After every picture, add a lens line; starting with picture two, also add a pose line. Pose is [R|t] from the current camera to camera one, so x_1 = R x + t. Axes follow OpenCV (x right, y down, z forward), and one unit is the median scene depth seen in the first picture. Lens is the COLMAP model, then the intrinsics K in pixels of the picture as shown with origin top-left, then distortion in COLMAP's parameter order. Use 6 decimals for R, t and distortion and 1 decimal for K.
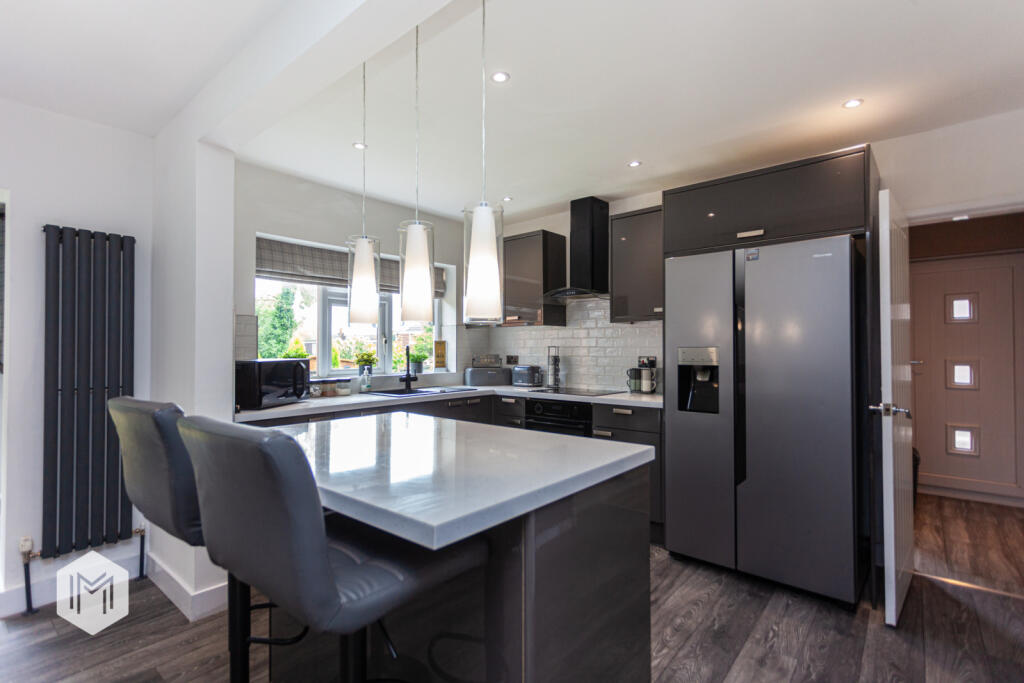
lens RADIAL K [[486.1, 0, 506.7], [0, 486.1, 339.4], [0, 0, 1]] dist [0.000291, -0.000255]
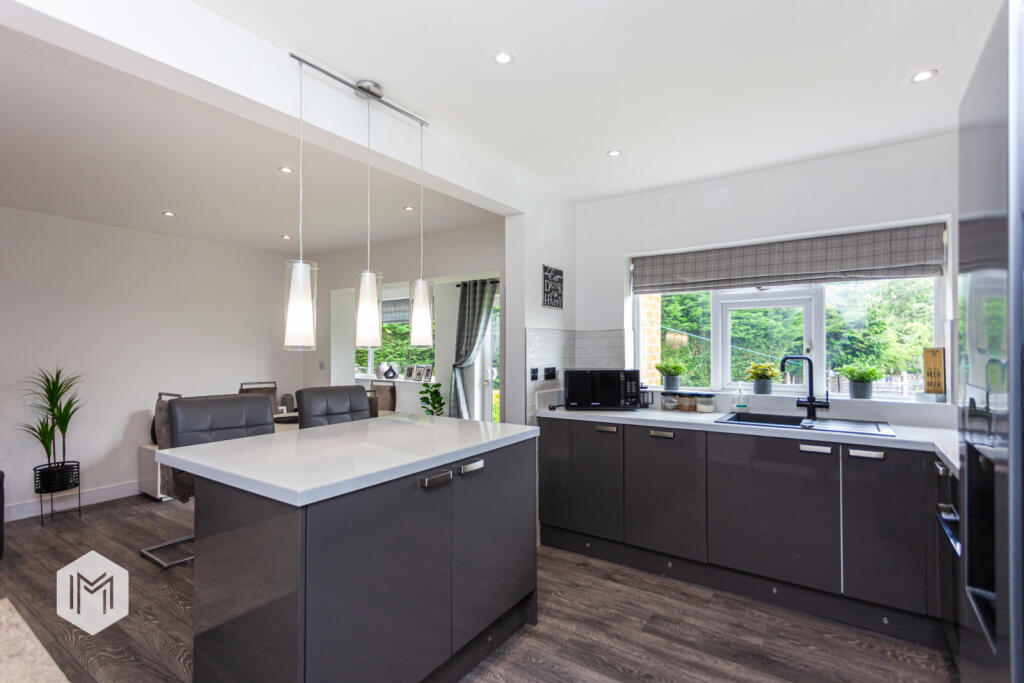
lens RADIAL K [[486.1, 0, 514.6], [0, 486.1, 342.7], [0, 0, 1]] dist [0.000291, -0.000255]
pose [[0.105059, -0.012372, -0.994389, 0.674018], [0.016414, 0.999808, -0.010705, -0.011093], [0.994331, -0.015197, 0.105242, 0.738472]]
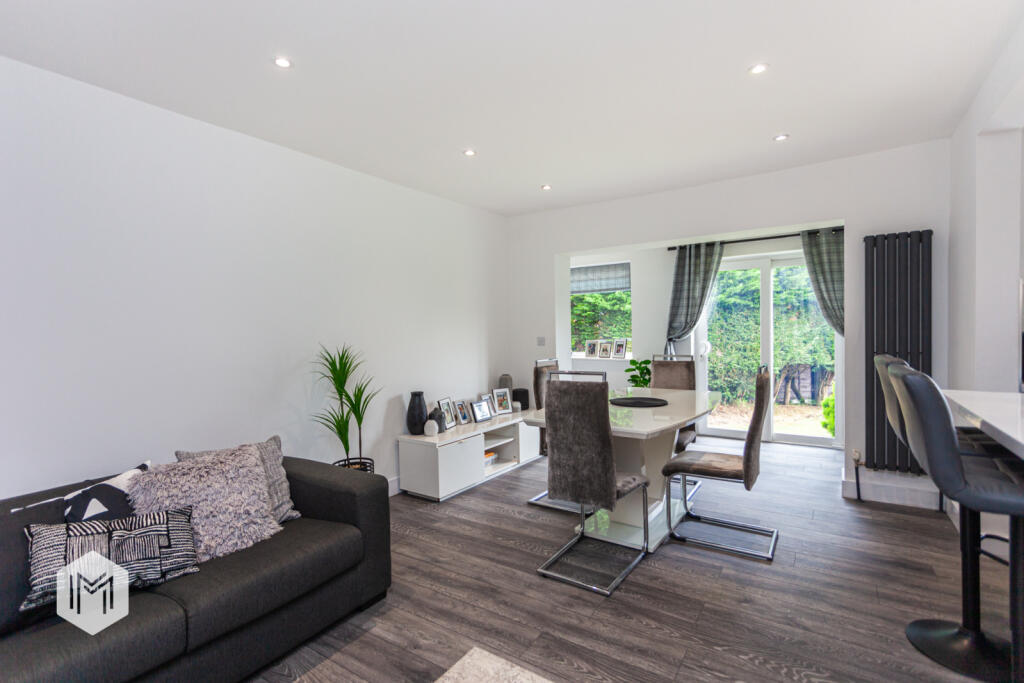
lens RADIAL K [[486.1, 0, 504.6], [0, 486.1, 336.5], [0, 0, 1]] dist [0.000291, -0.000255]
pose [[0.110338, 0.013684, -0.993800, 0.319504], [0.033530, 0.999285, 0.017482, -0.002621], [0.993328, -0.035251, 0.109800, -0.193200]]
